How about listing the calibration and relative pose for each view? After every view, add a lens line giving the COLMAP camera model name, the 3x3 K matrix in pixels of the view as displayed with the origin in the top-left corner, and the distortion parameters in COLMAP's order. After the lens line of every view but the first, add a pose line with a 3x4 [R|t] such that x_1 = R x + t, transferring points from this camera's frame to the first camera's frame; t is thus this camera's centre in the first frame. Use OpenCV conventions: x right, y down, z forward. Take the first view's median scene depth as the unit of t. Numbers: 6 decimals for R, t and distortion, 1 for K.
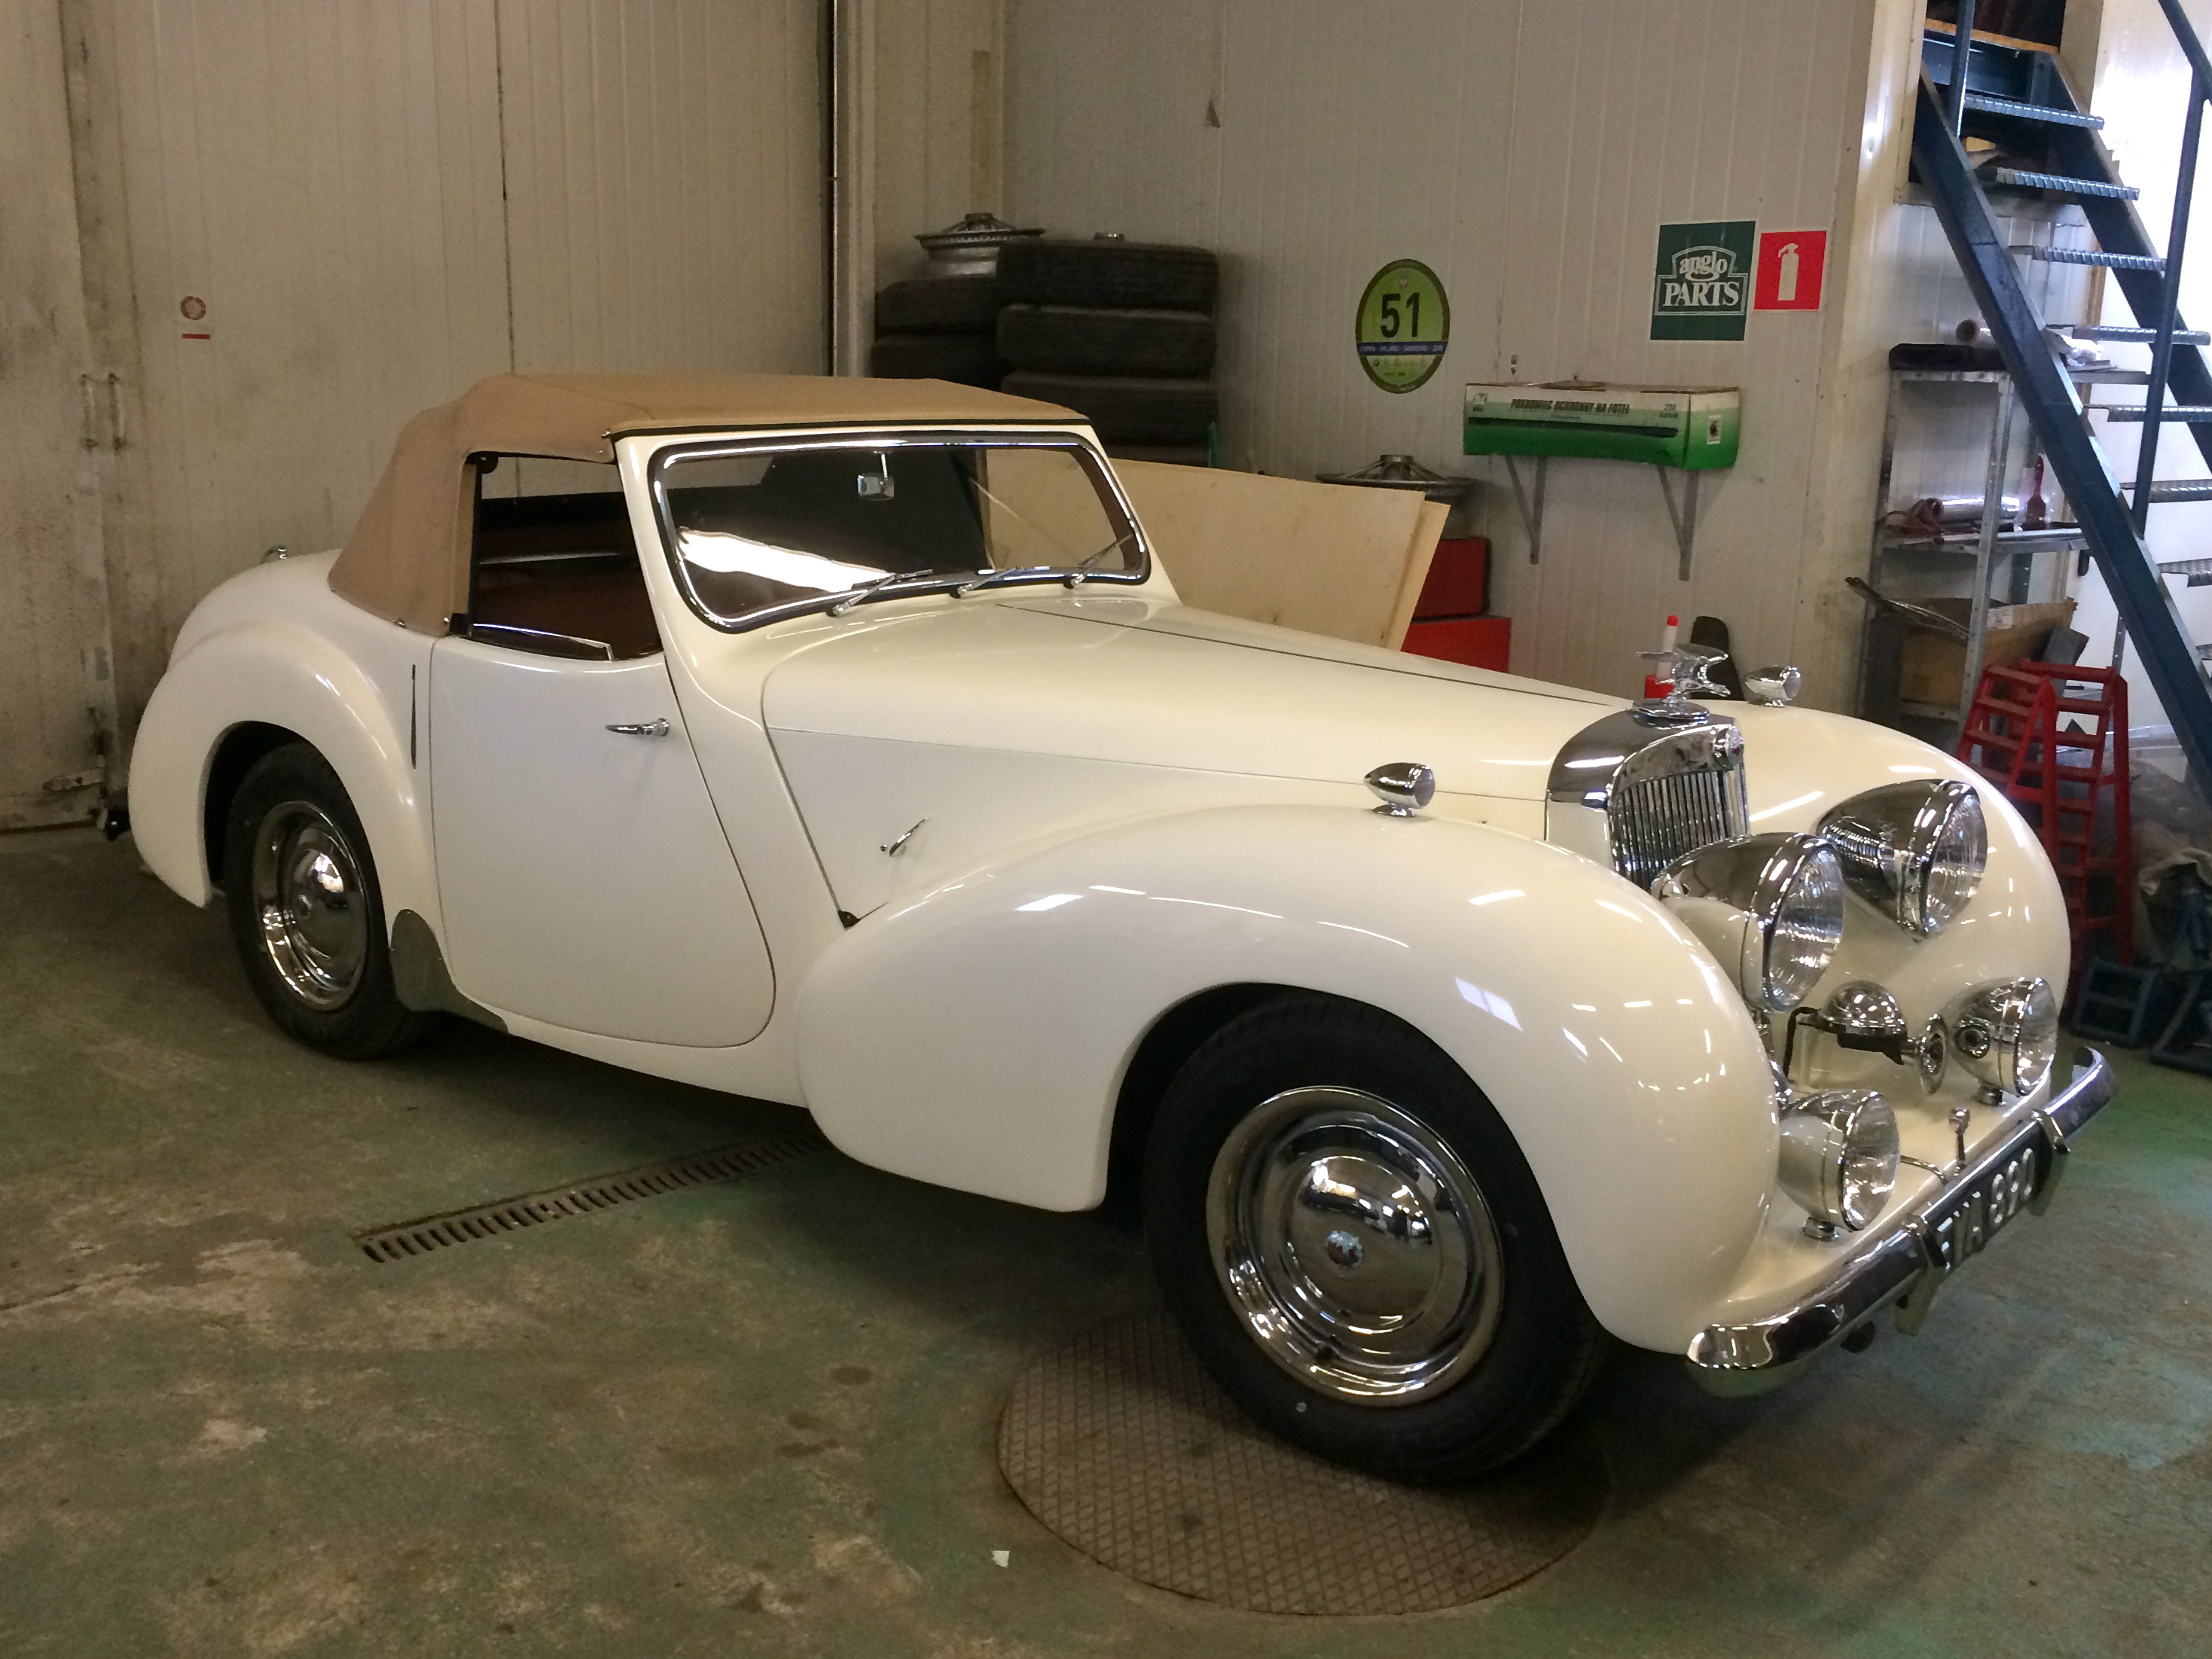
lens RADIAL K [[2094.5, 0, 1046.9], [0, 2094.5, 825.5], [0, 0, 1]] dist [0.067079, 0.004238]
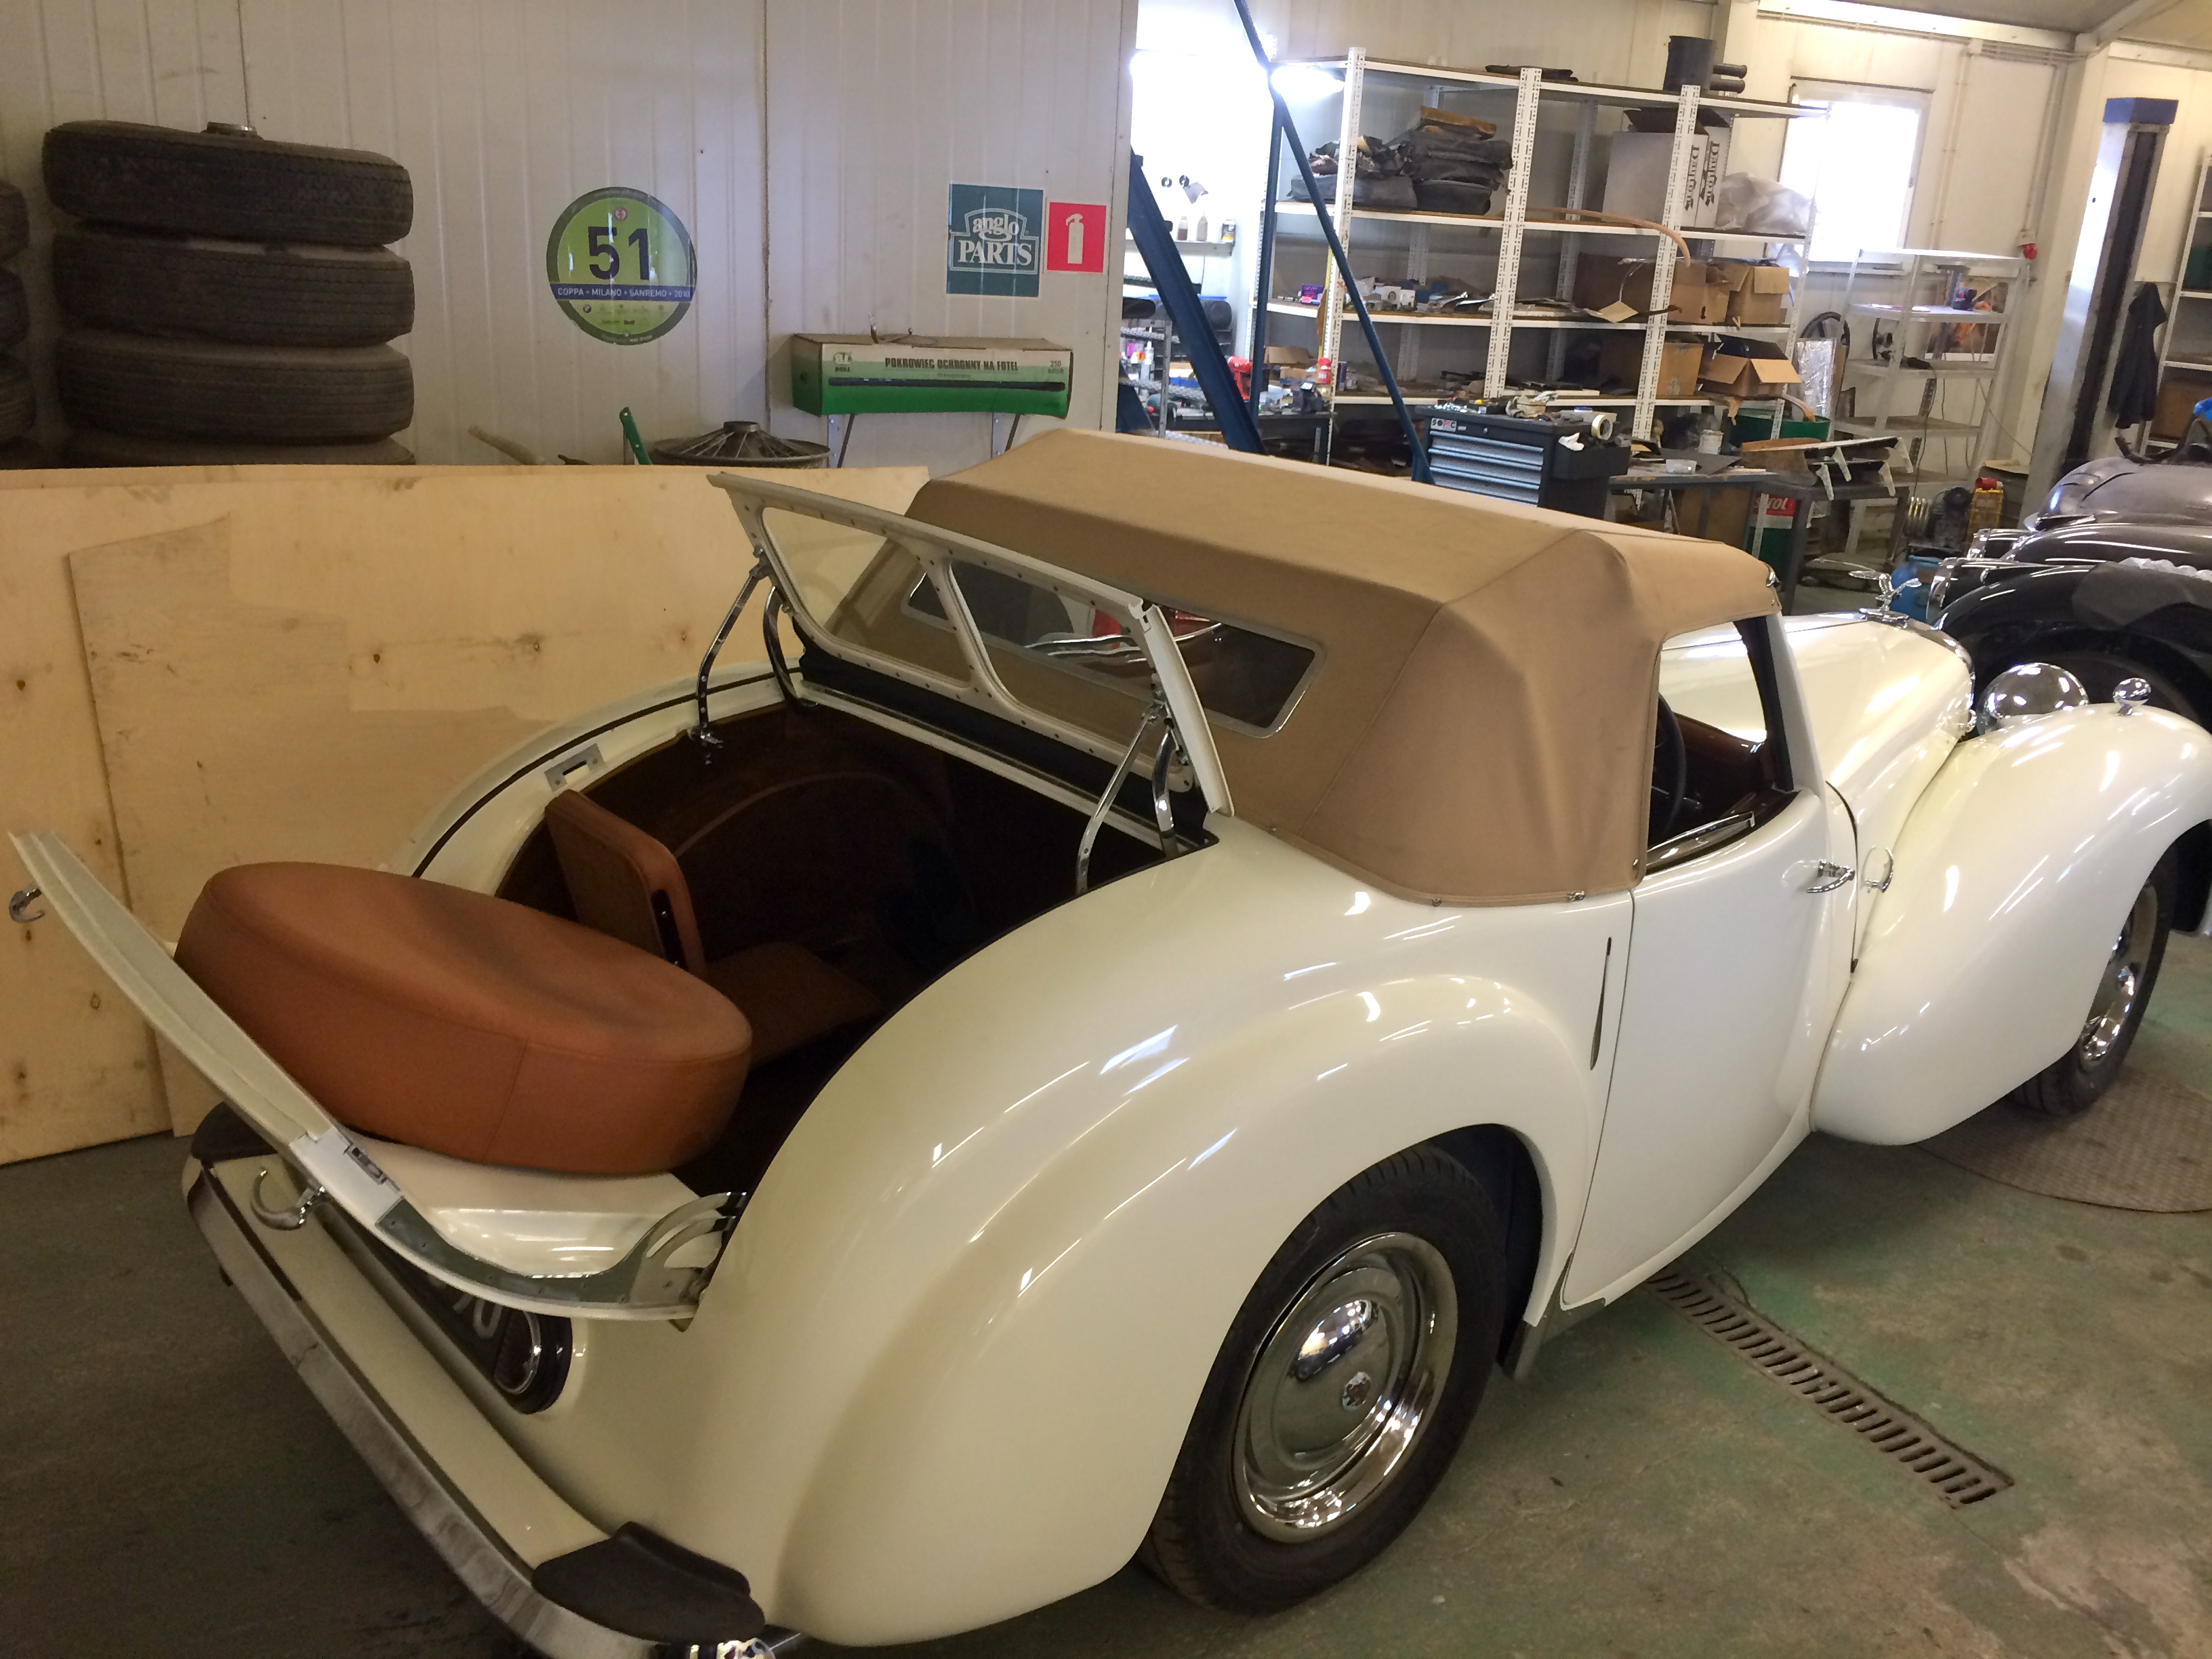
lens RADIAL K [[1914.2, 0, 1110.4], [0, 1914.2, 833.8], [0, 0, 1]] dist [0.105259, -0.154389]
pose [[0.135530, -0.326442, 0.935450, -0.718298], [0.163892, 0.938541, 0.303776, -0.262015], [-0.977124, 0.112142, 0.180702, 0.792464]]
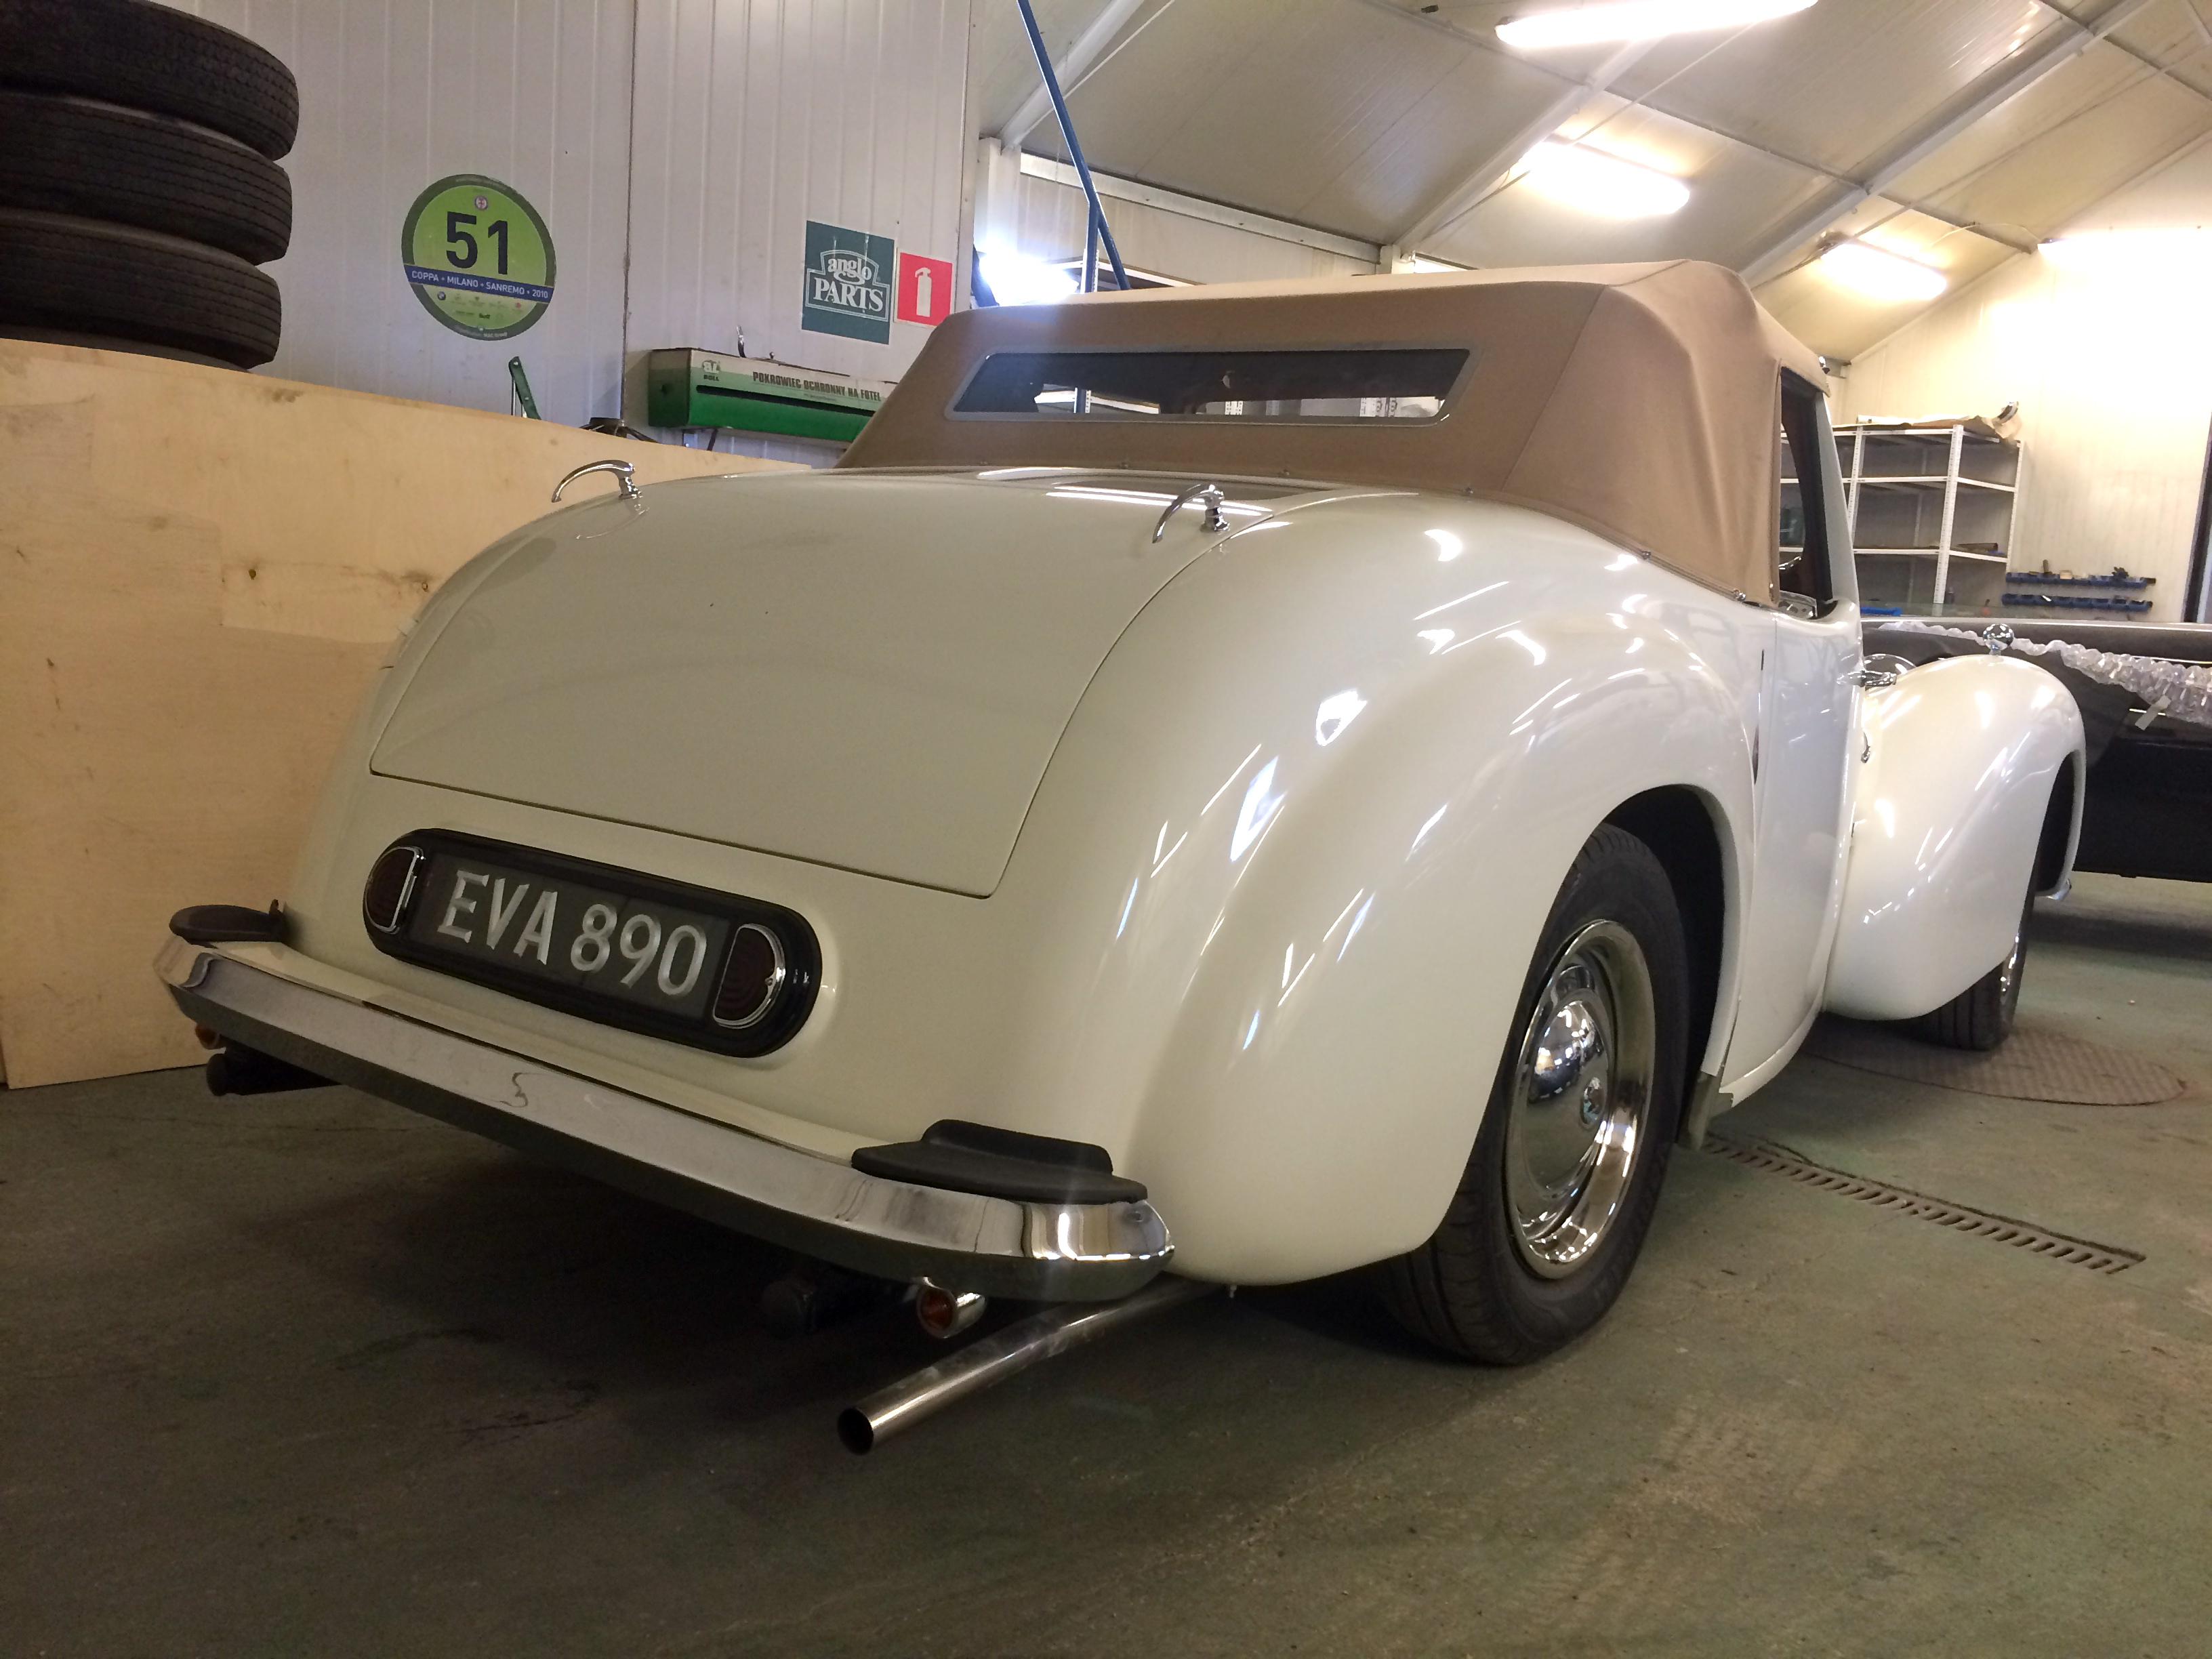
lens RADIAL K [[1915.7, 0, 1106.0], [0, 1915.7, 829.5], [0, 0, 1]] dist [0.081292, -0.106058]
pose [[-0.074507, -0.144247, 0.986733, -0.720091], [0.148296, 0.976878, 0.154004, -0.115089], [-0.986132, 0.157803, -0.051393, 0.961774]]
